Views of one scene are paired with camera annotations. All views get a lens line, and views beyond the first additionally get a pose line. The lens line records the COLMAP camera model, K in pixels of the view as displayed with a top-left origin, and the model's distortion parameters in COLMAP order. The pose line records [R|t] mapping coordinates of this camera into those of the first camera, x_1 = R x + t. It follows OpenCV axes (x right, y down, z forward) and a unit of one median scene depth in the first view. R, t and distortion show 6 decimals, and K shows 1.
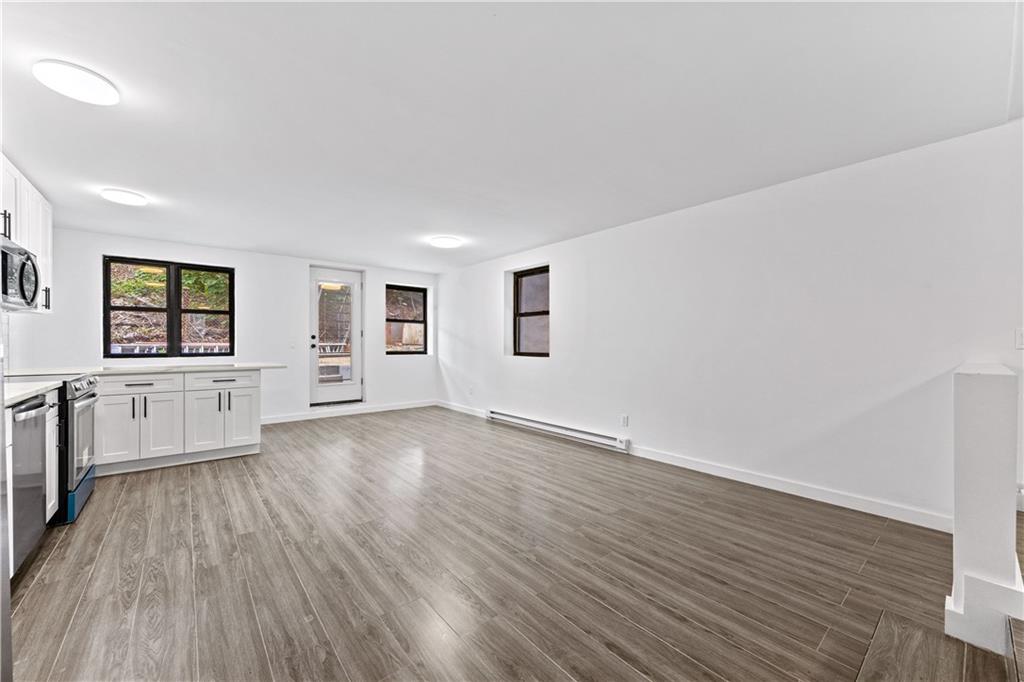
lens RADIAL K [[384.1, 0, 512.0], [0, 384.1, 341.0], [0, 0, 1]] dist [0.000764, 0.000054]
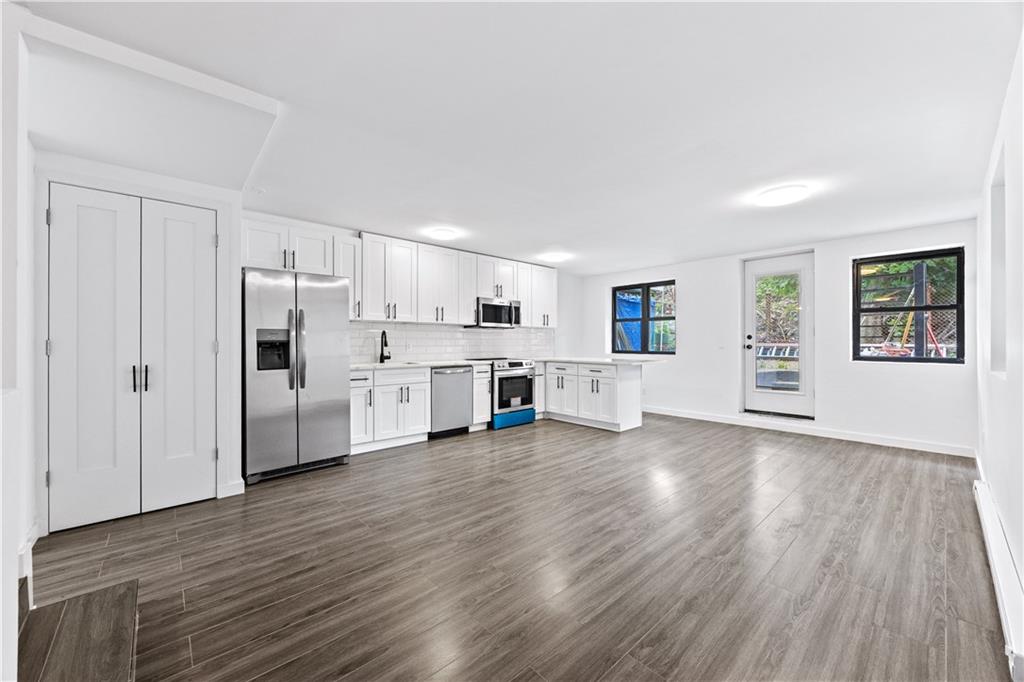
lens RADIAL K [[406.4, 0, 517.4], [0, 406.4, 343.6], [0, 0, 1]] dist [-0.001718, -0.000342]
pose [[0.048460, -0.001511, -0.998824, 0.531671], [0.004318, 0.999990, -0.001303, 0.005761], [0.998816, -0.004249, 0.048466, 0.515772]]
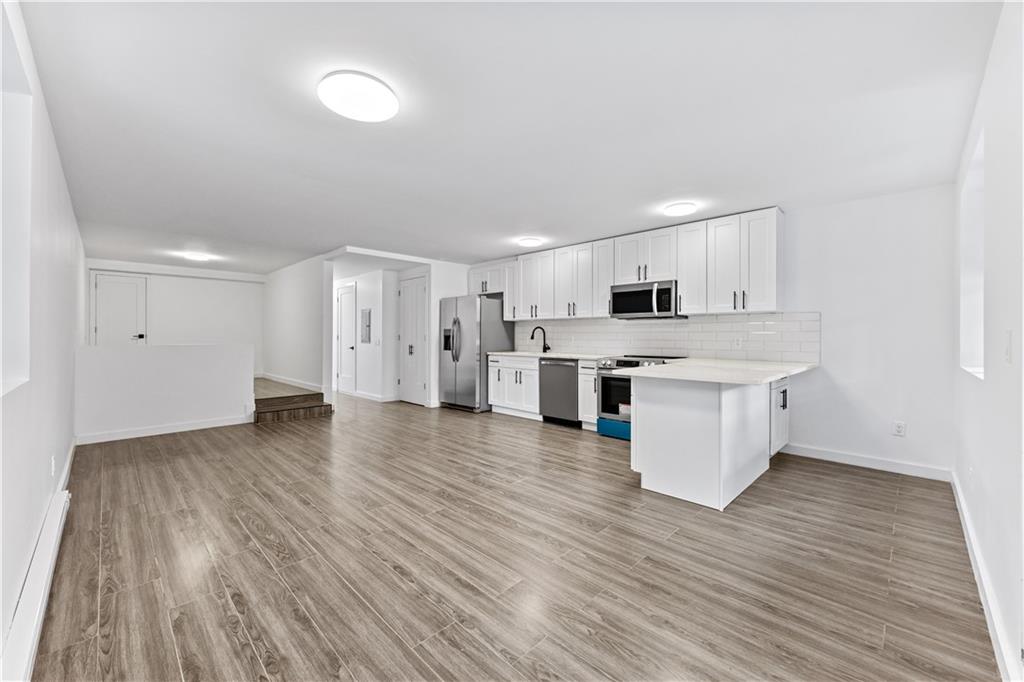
lens RADIAL K [[396.7, 0, 504.7], [0, 396.7, 343.3], [0, 0, 1]] dist [-0.000700, -0.000008]
pose [[-0.996942, -0.004137, -0.078031, -0.311943], [-0.005312, 0.999875, 0.014866, 0.004992], [0.077959, 0.015235, -0.996840, 1.486546]]
